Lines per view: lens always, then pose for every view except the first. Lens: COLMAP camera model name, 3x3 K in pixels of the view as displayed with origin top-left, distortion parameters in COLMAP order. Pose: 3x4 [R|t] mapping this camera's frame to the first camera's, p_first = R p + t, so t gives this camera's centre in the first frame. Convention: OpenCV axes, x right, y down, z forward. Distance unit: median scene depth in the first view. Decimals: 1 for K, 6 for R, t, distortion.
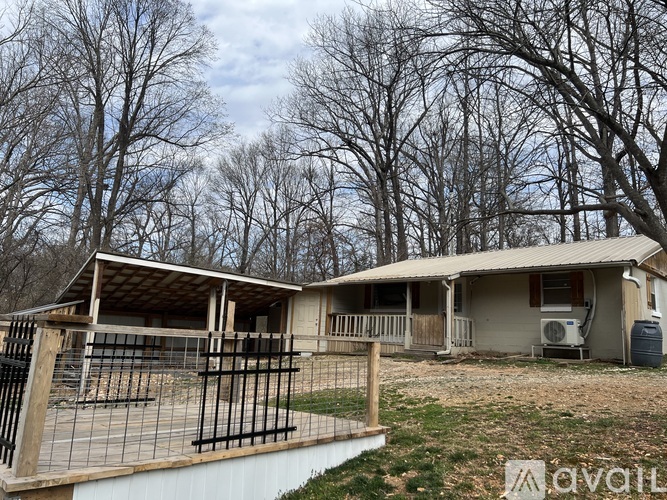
lens RADIAL K [[496.9, 0, 334.4], [0, 496.9, 246.6], [0, 0, 1]] dist [0.100418, -0.138815]
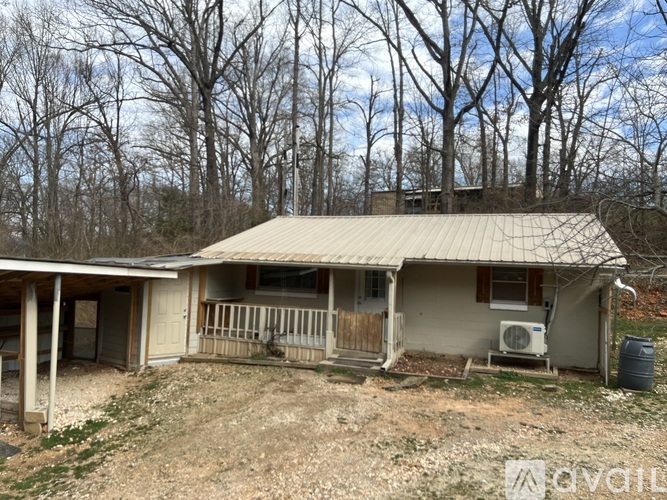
lens RADIAL K [[496.9, 0, 334.4], [0, 496.9, 246.6], [0, 0, 1]] dist [0.100418, -0.138815]
pose [[0.899476, 0.008762, 0.436883, -0.159284], [-0.078214, 0.986881, 0.141239, -0.059147], [-0.429914, -0.161211, 0.888361, 0.308439]]
